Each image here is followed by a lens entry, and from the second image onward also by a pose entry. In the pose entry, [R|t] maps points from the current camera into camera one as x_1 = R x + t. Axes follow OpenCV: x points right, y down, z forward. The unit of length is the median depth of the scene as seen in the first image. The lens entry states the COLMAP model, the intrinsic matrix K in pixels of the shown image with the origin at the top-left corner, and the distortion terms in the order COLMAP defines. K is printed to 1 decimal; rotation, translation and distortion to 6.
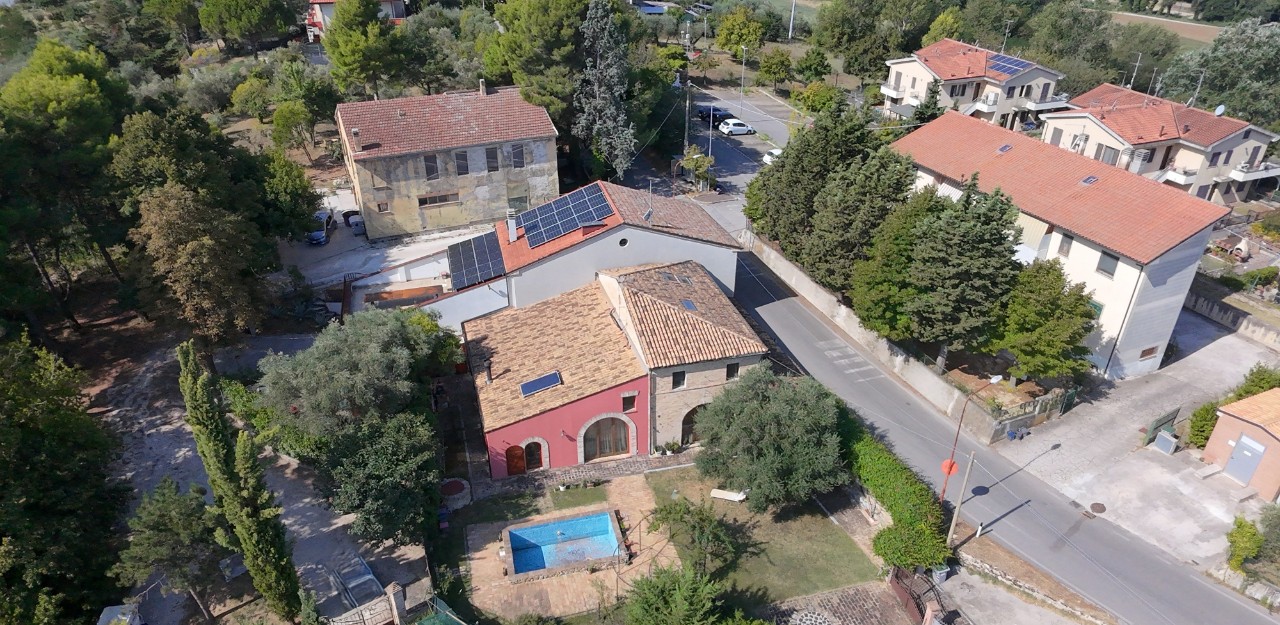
lens RADIAL K [[823.4, 0, 646.9], [0, 823.4, 354.1], [0, 0, 1]] dist [0.010725, 0.006288]
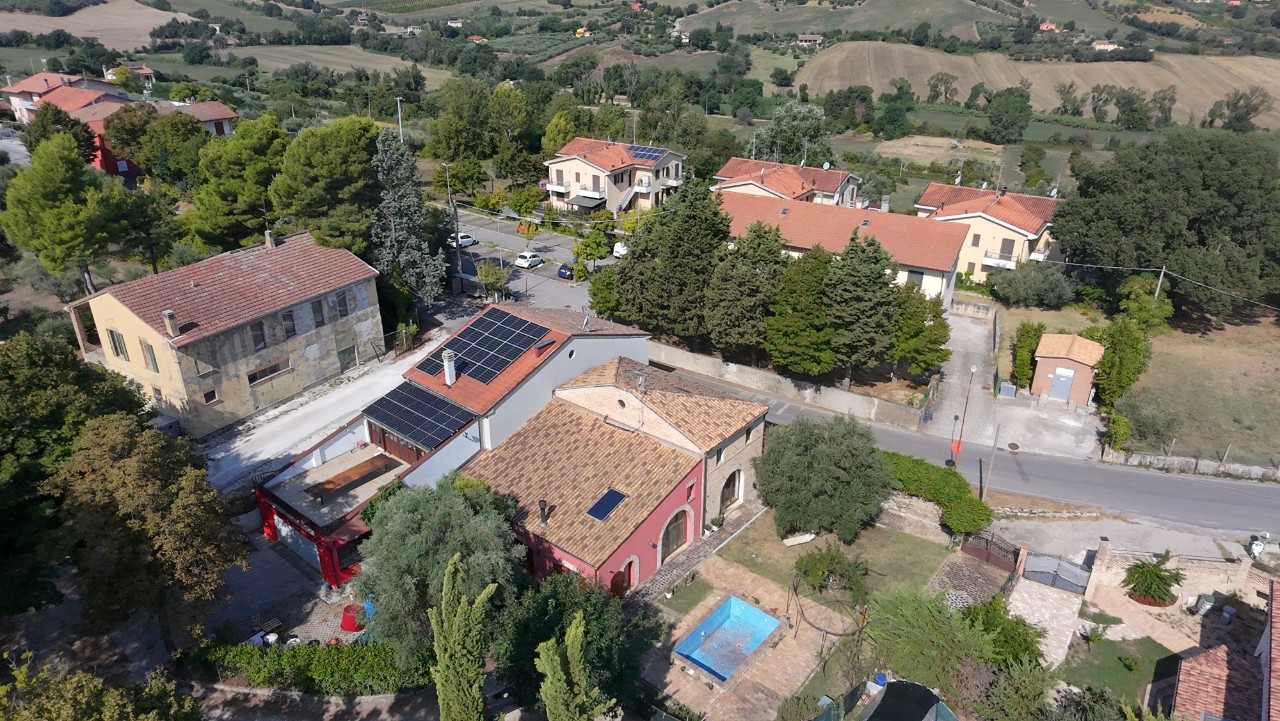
lens RADIAL K [[818.5, 0, 642.1], [0, 818.5, 362.9], [0, 0, 1]] dist [0.006941, 0.003567]
pose [[0.816019, -0.247608, 0.522306, -0.379247], [0.301222, 0.953372, -0.018650, -0.063222], [-0.493334, 0.172549, 0.852554, 0.080201]]
